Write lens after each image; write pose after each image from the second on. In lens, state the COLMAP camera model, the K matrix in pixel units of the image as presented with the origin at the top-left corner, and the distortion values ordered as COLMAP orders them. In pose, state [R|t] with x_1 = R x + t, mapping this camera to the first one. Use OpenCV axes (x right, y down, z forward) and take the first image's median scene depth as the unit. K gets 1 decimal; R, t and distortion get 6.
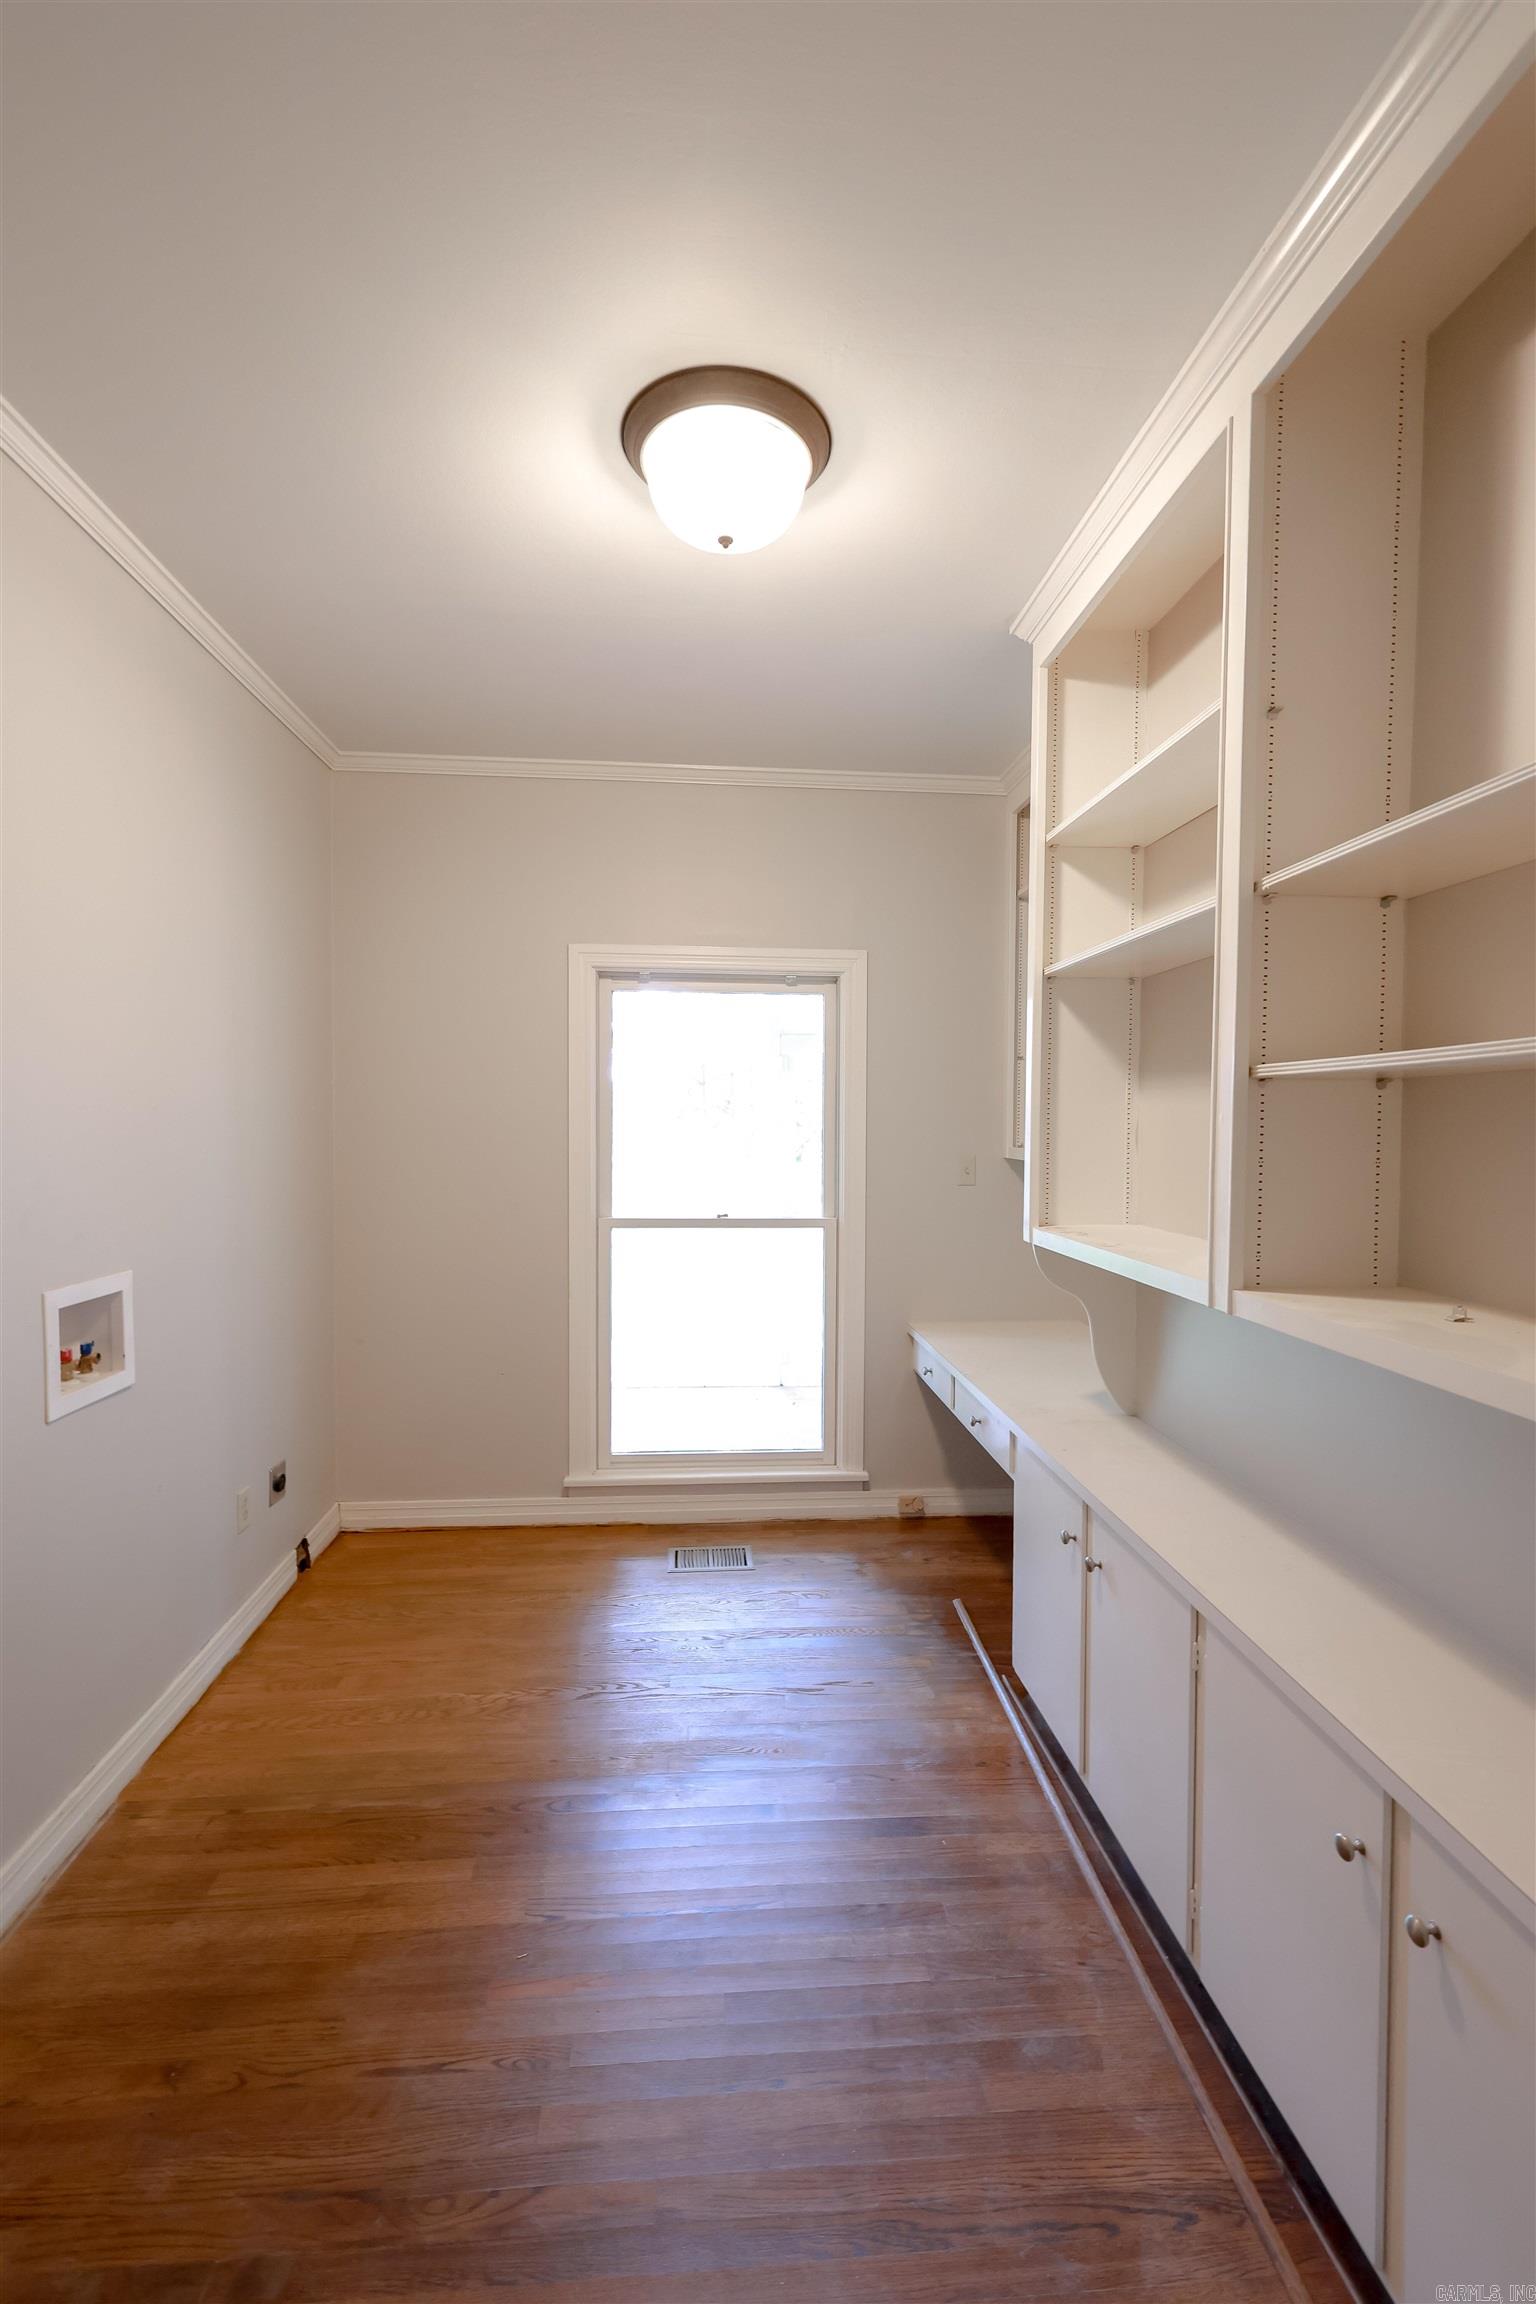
lens RADIAL K [[996.1, 0, 768.0], [0, 996.1, 1152.0], [0, 0, 1]] dist [0.000645, -0.000203]
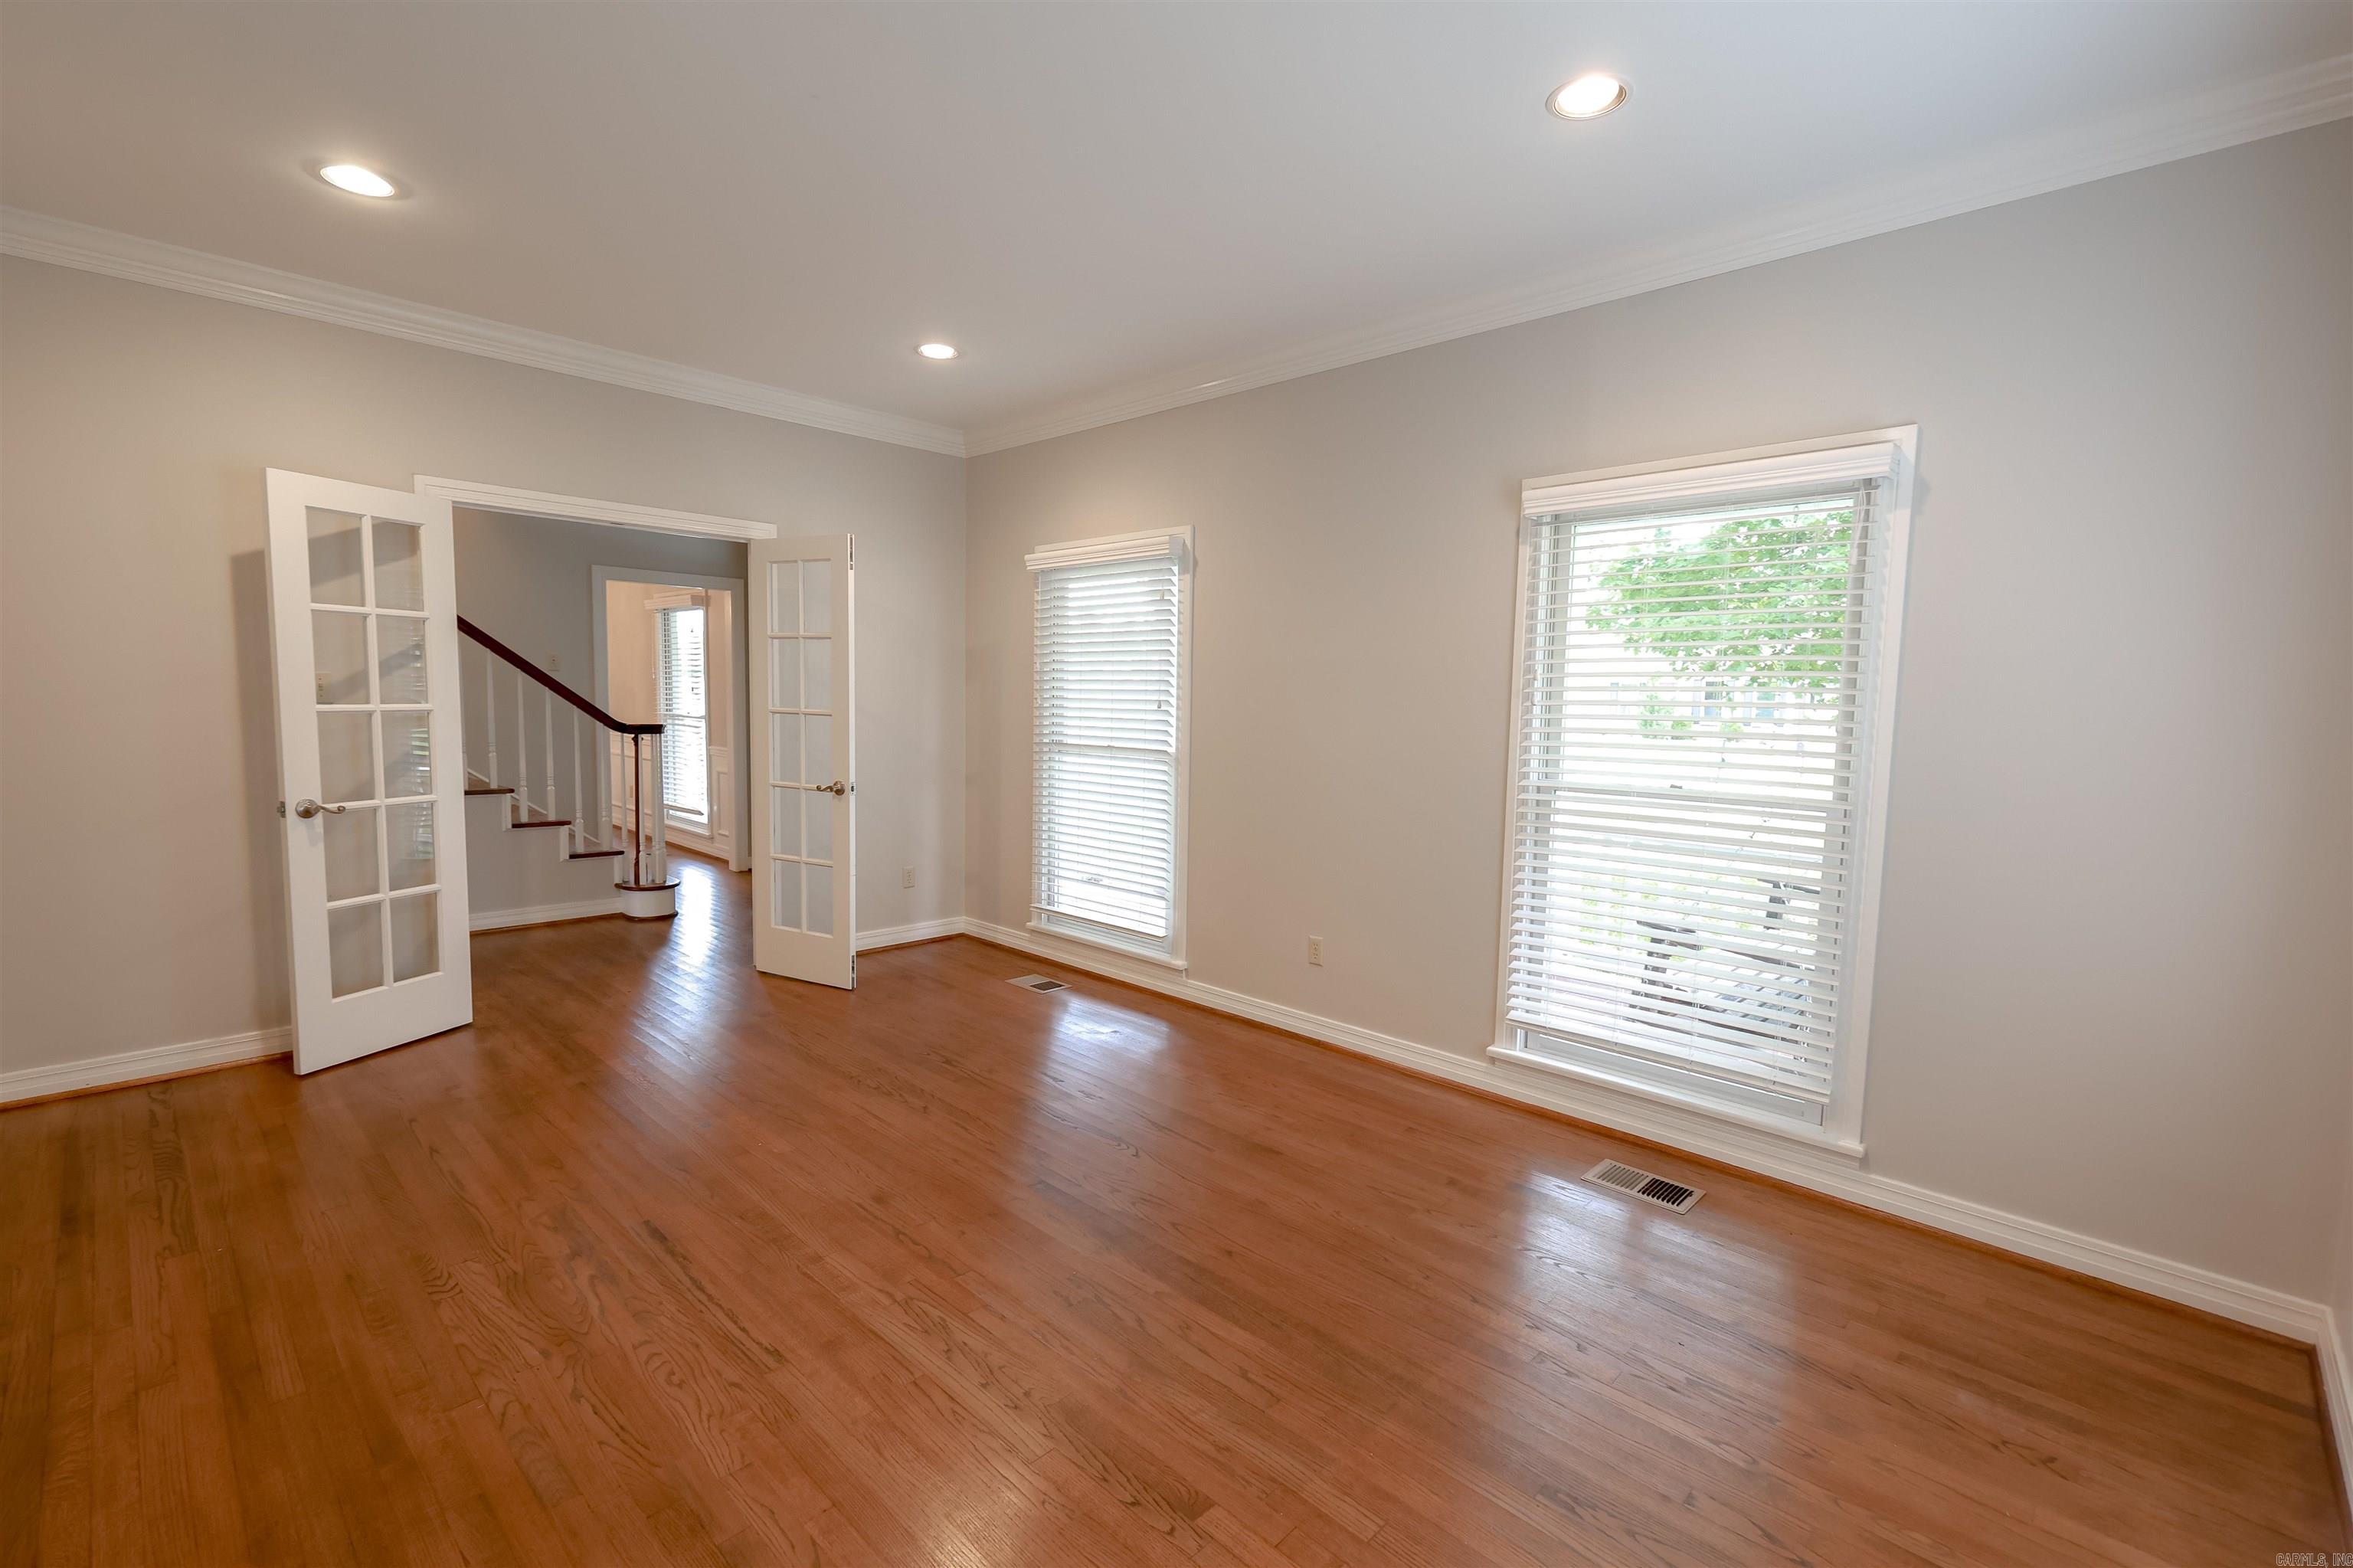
lens RADIAL K [[1017.3, 0, 1180.6], [0, 1017.3, 783.3], [0, 0, 1]] dist [0.000645, -0.000203]
pose [[0.667068, 0.064669, -0.742184, 0.988277], [-0.040152, 0.997898, 0.050862, 0.044183], [0.743914, -0.004129, 0.668263, 0.174874]]
